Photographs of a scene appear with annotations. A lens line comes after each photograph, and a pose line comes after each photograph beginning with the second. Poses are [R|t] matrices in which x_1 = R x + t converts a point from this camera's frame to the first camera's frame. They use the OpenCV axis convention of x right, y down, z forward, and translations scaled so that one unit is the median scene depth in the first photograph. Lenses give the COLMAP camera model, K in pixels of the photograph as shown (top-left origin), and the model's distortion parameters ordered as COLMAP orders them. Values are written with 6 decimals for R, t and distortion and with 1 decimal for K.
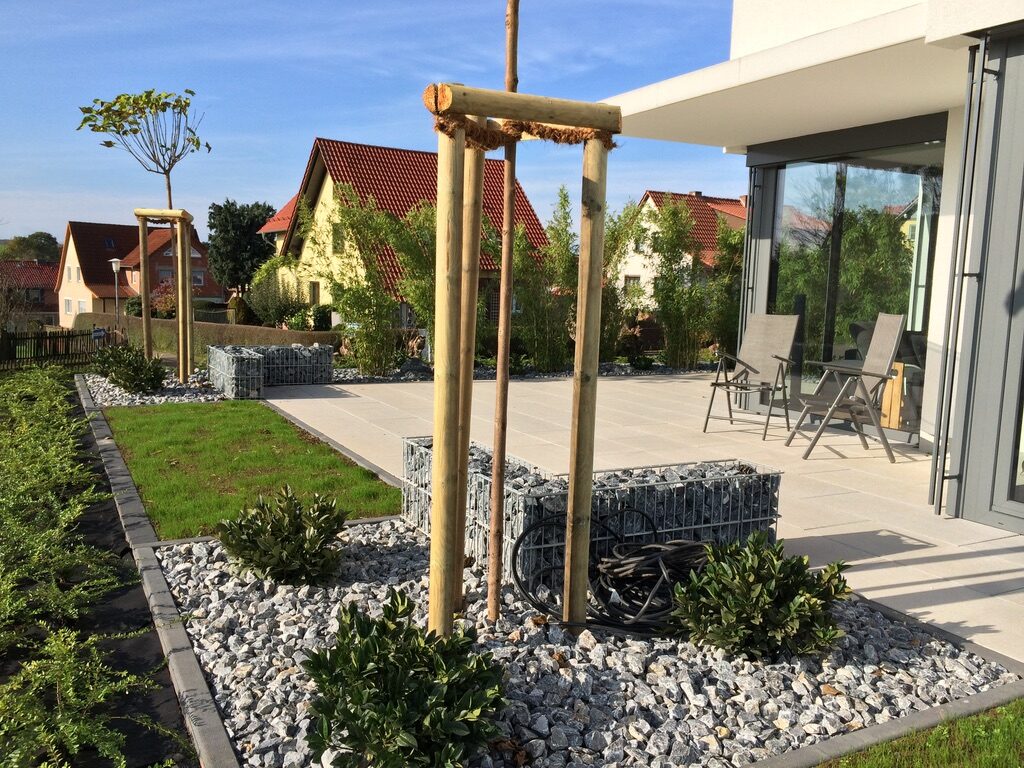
lens RADIAL K [[897.9, 0, 512.0], [0, 897.9, 384.0], [0, 0, 1]] dist [0.057368, -0.000961]
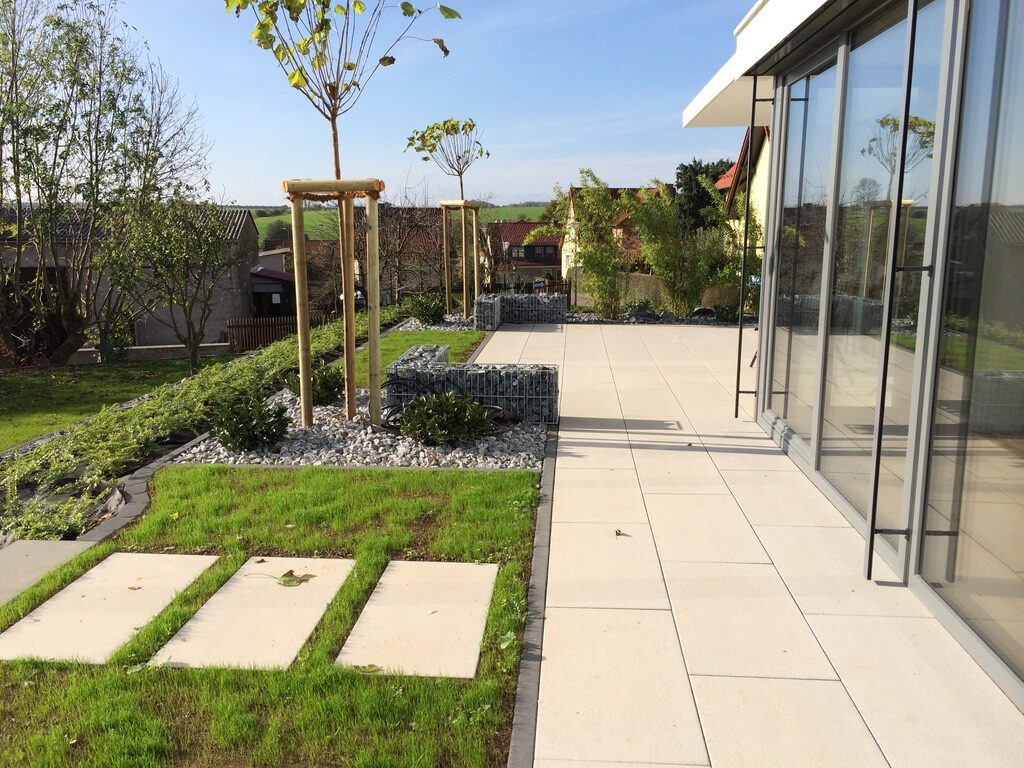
lens RADIAL K [[897.9, 0, 512.0], [0, 897.9, 384.0], [0, 0, 1]] dist [0.057368, -0.000961]
pose [[0.852600, 0.065434, -0.518451, 0.435476], [-0.037633, 0.997242, 0.063974, 0.007186], [0.521207, -0.035033, 0.852711, -0.193262]]
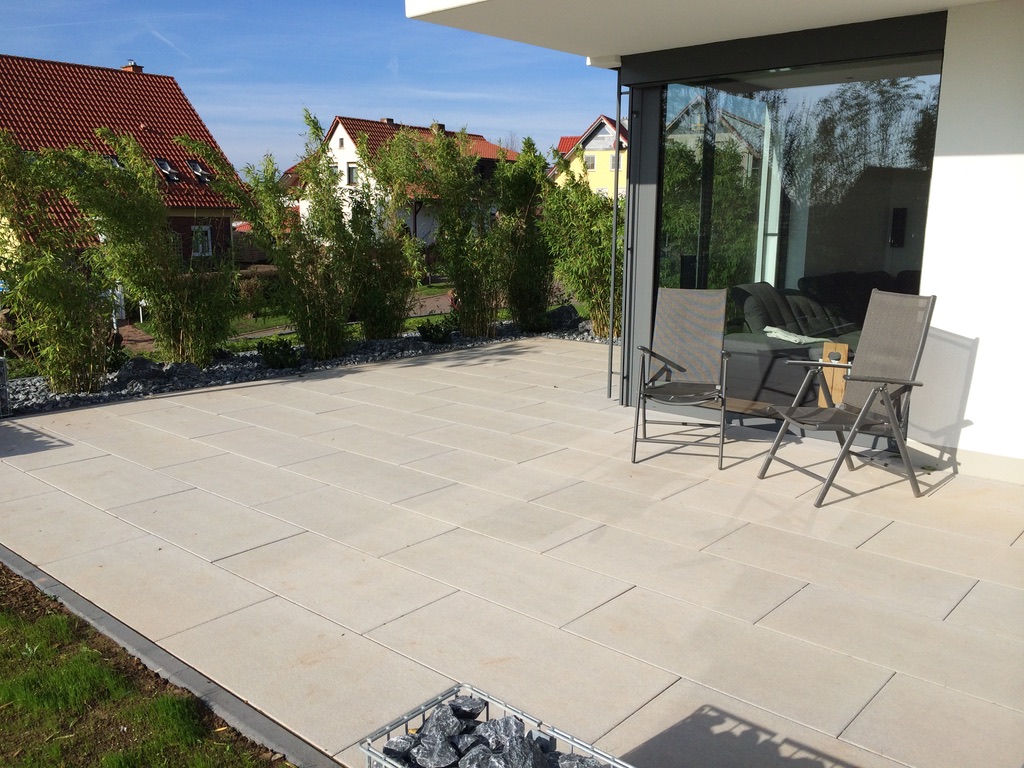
lens RADIAL K [[885.9, 0, 530.3], [0, 885.9, 386.0], [0, 0, 1]] dist [-0.004772, -0.014644]
pose [[0.927781, -0.088525, 0.362471, -0.081781], [0.058113, 0.993876, 0.093986, -0.057188], [-0.368571, -0.066134, 0.927244, 0.285558]]
